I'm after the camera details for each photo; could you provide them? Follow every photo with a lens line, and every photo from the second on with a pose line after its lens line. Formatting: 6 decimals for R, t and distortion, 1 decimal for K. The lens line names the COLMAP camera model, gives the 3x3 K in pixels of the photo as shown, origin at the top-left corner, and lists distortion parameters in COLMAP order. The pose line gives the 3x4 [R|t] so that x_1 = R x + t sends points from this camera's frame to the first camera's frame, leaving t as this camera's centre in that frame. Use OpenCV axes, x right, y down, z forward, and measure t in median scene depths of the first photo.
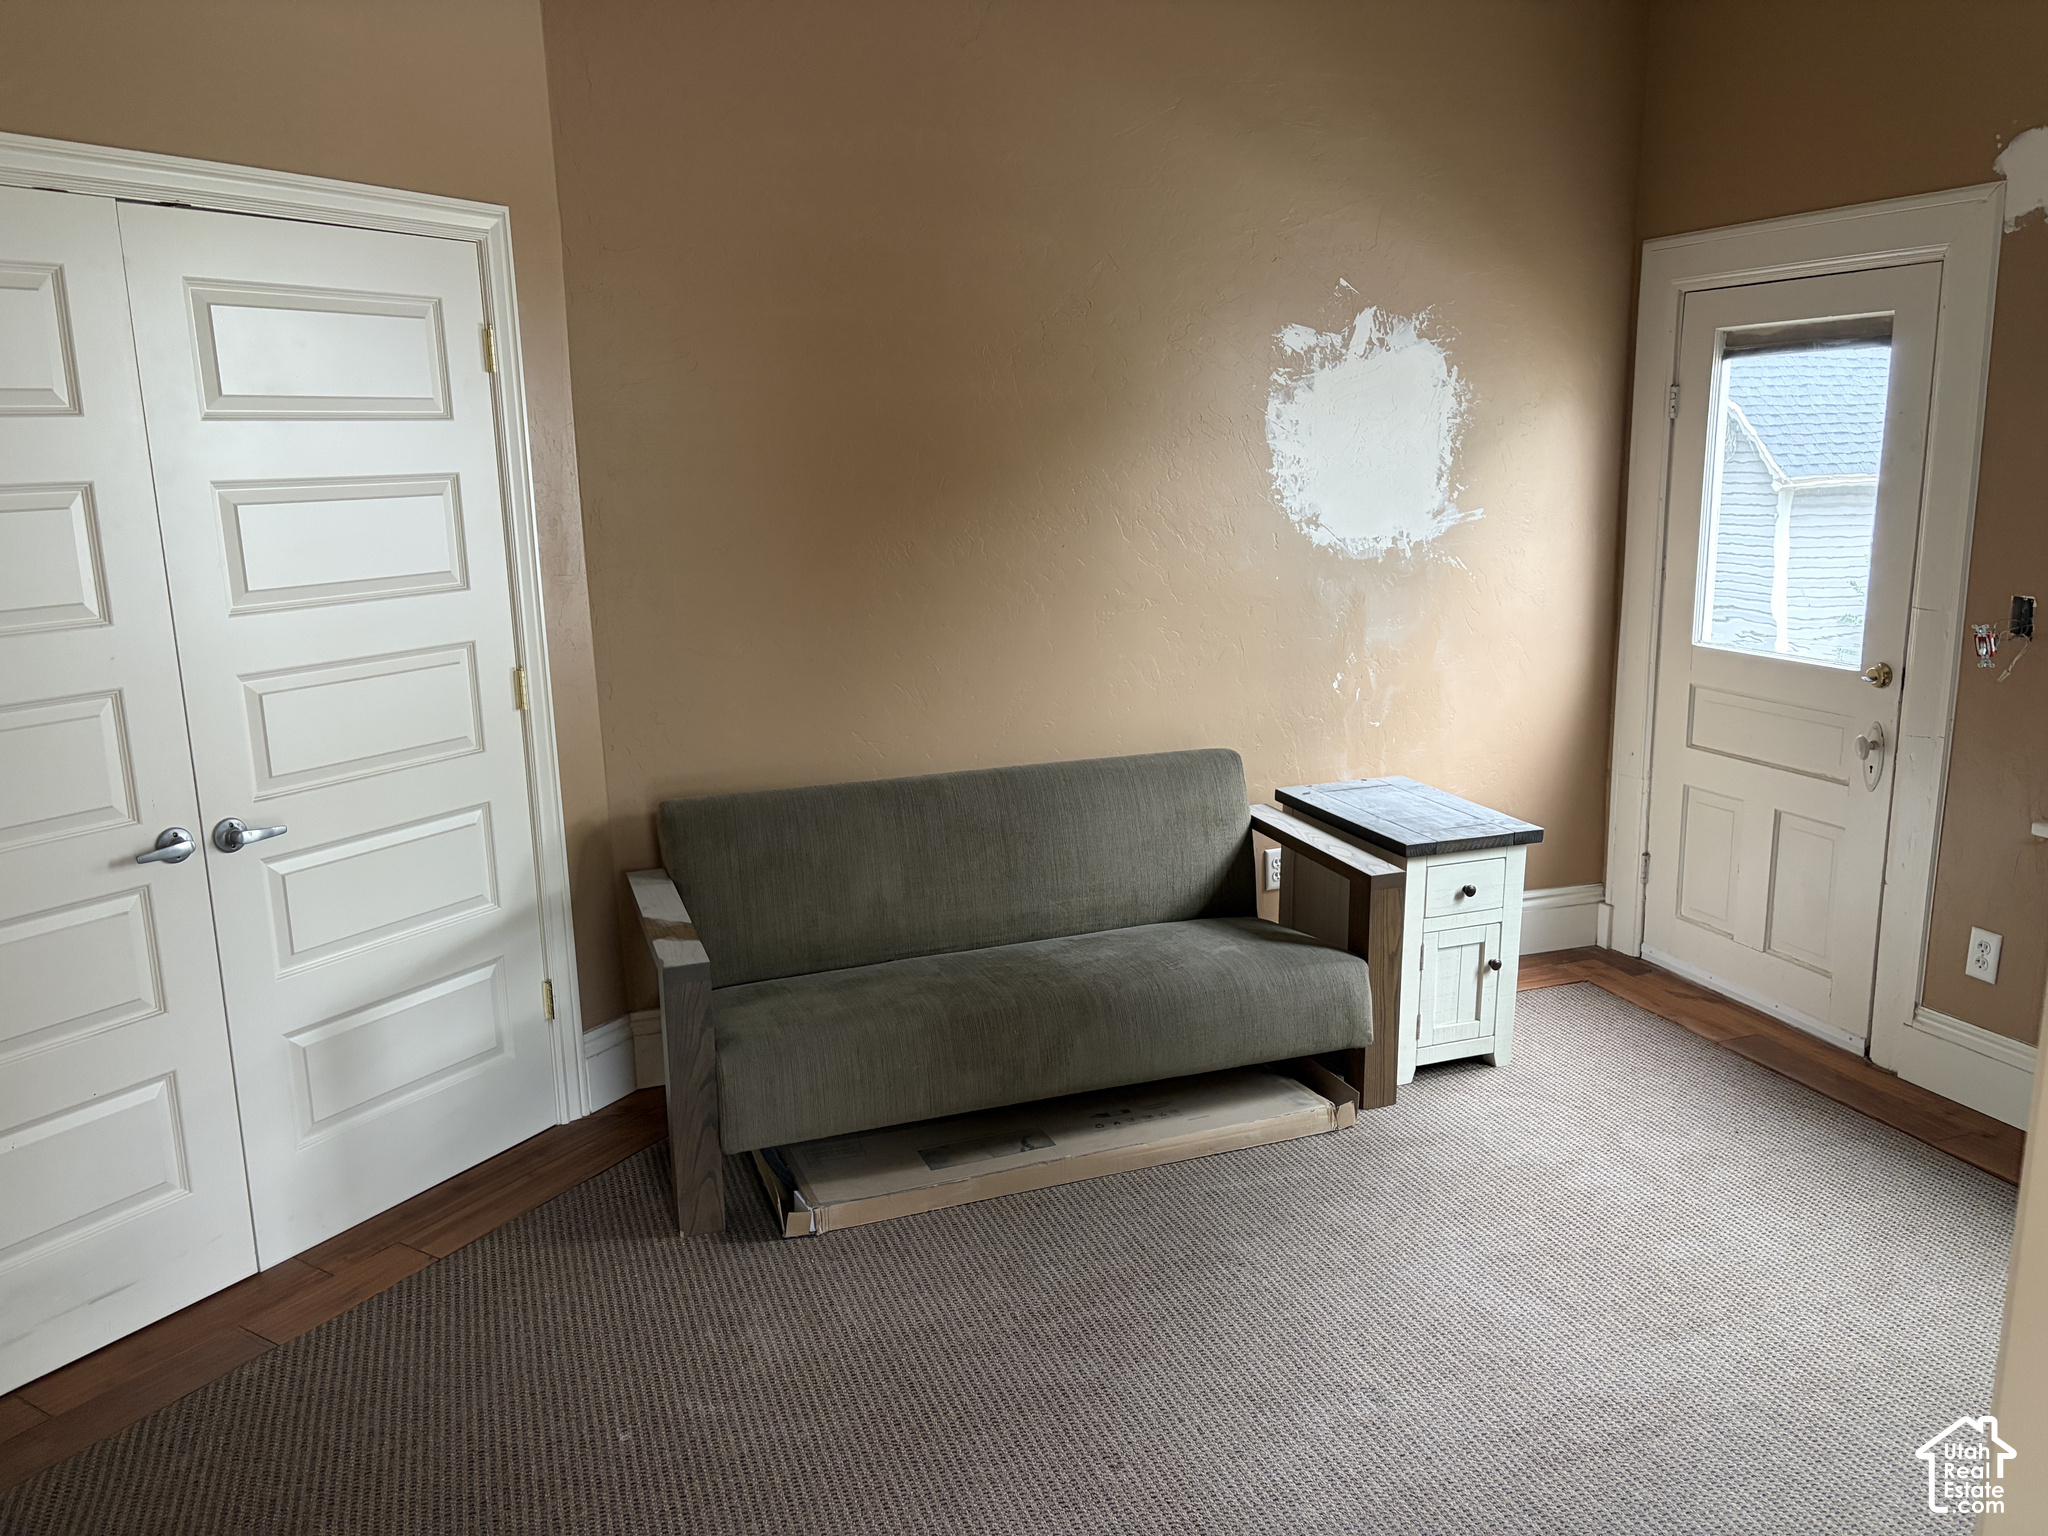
lens RADIAL K [[1551.5, 0, 1025.8], [0, 1551.5, 768.2], [0, 0, 1]] dist [0.046545, -0.021683]
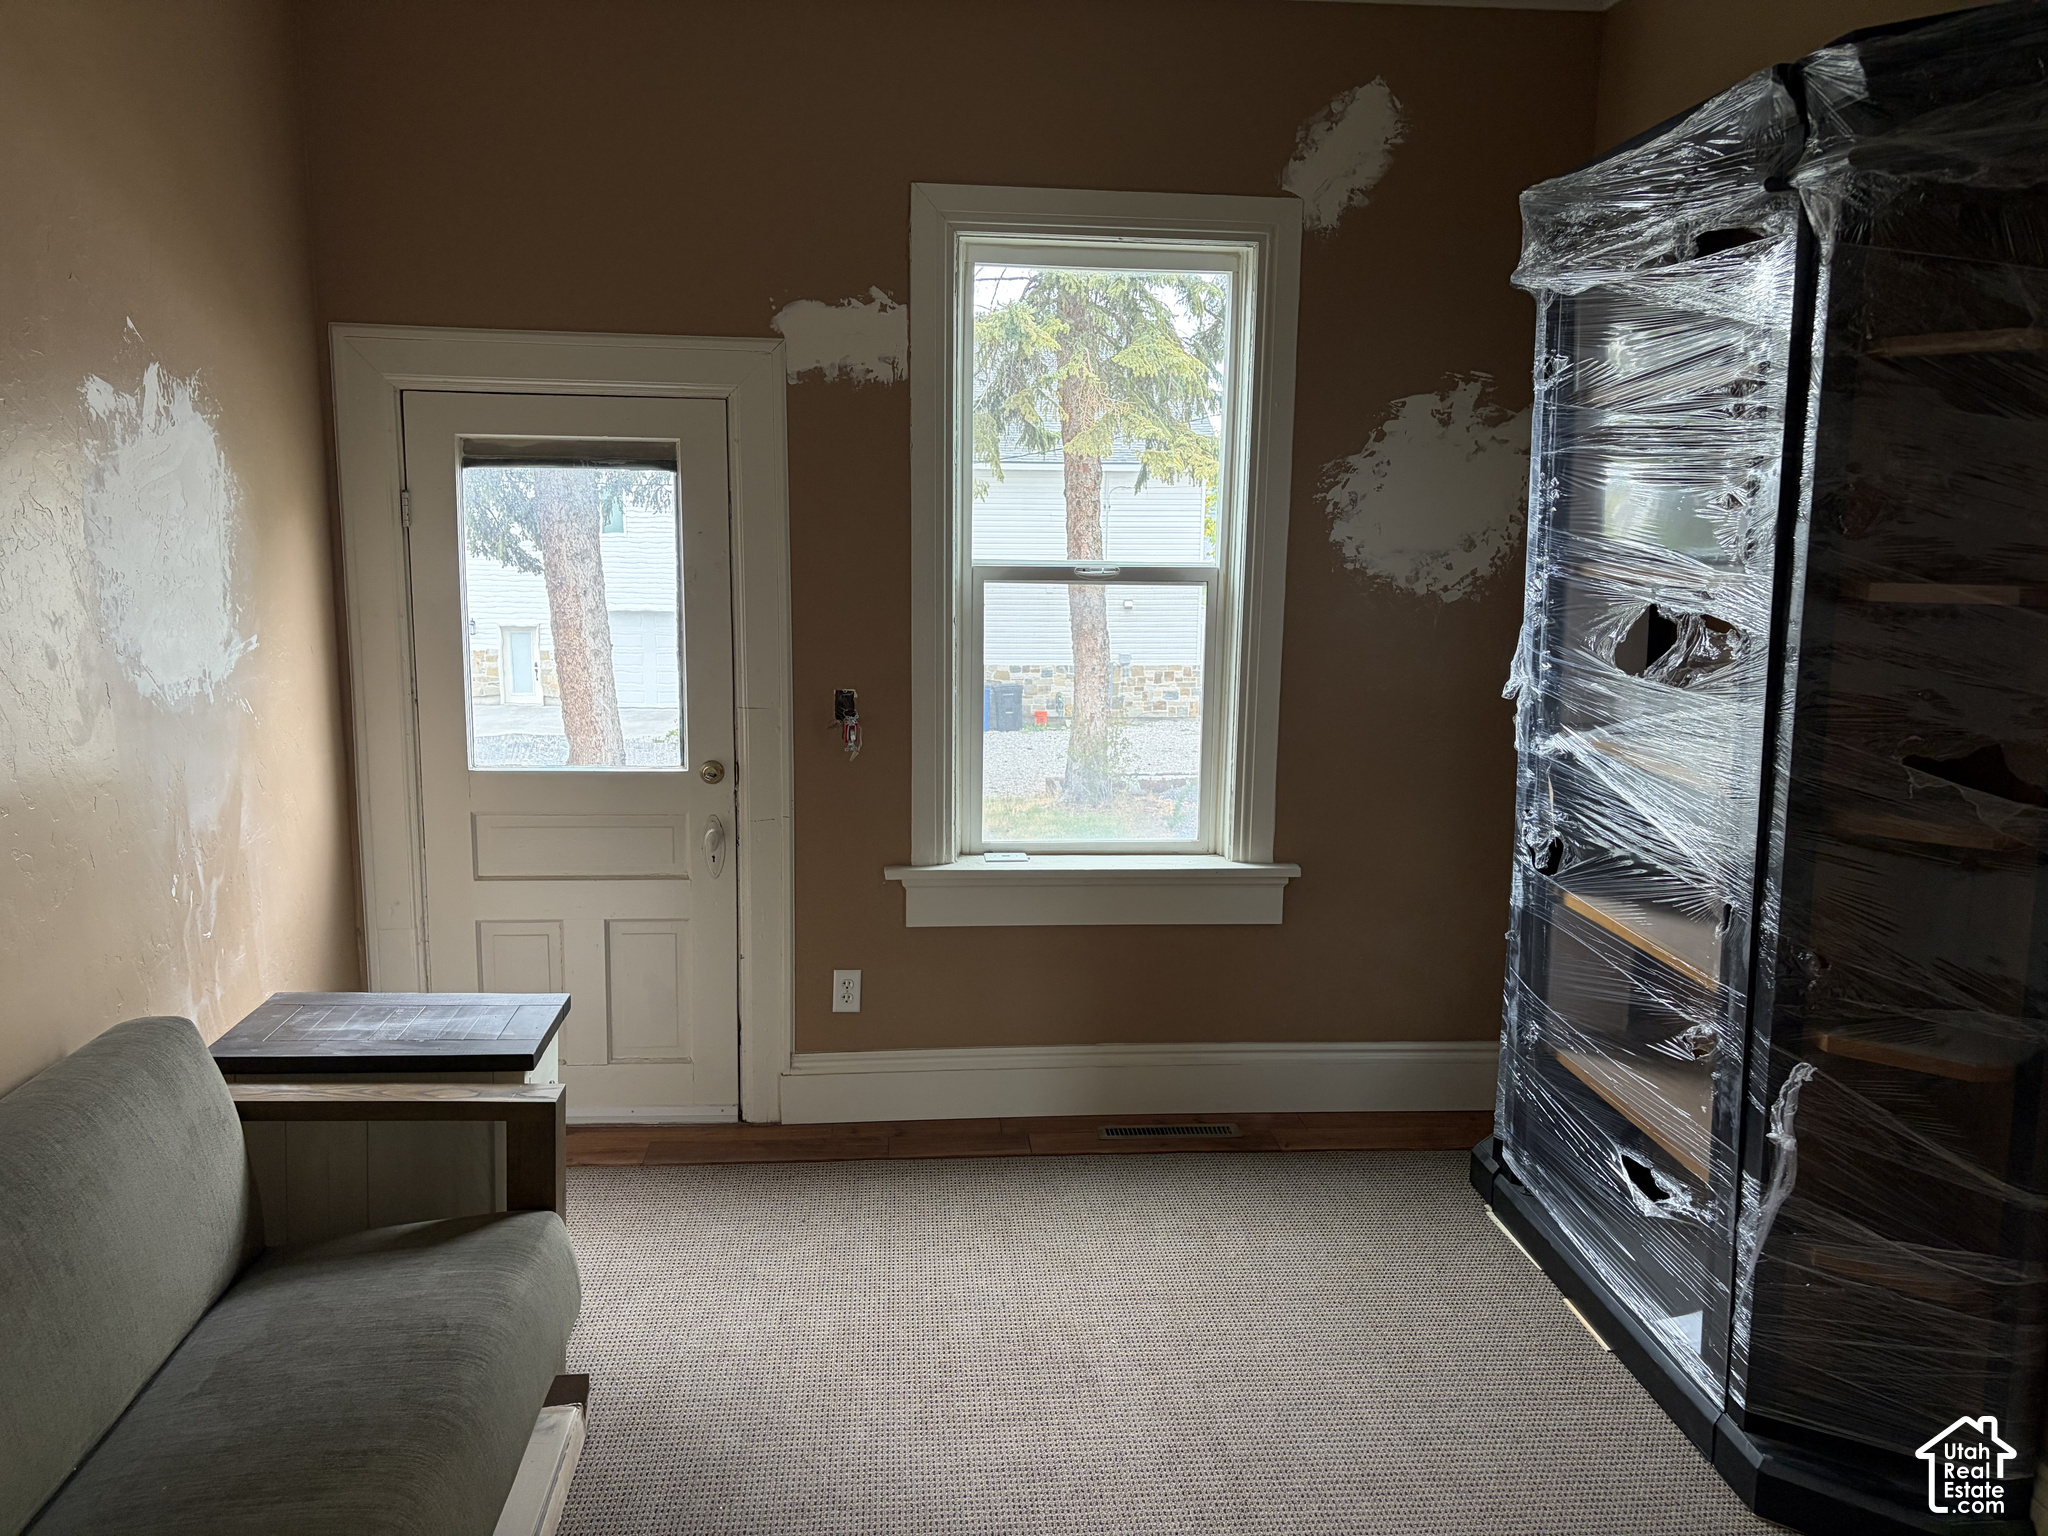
lens RADIAL K [[1551.5, 0, 1026.7], [0, 1551.5, 766.7], [0, 0, 1]] dist [0.046545, -0.021683]
pose [[0.261420, -0.130168, 0.956408, -0.388343], [0.184209, 0.979381, 0.082944, -0.102248], [-0.947484, 0.154496, 0.280008, 0.454892]]
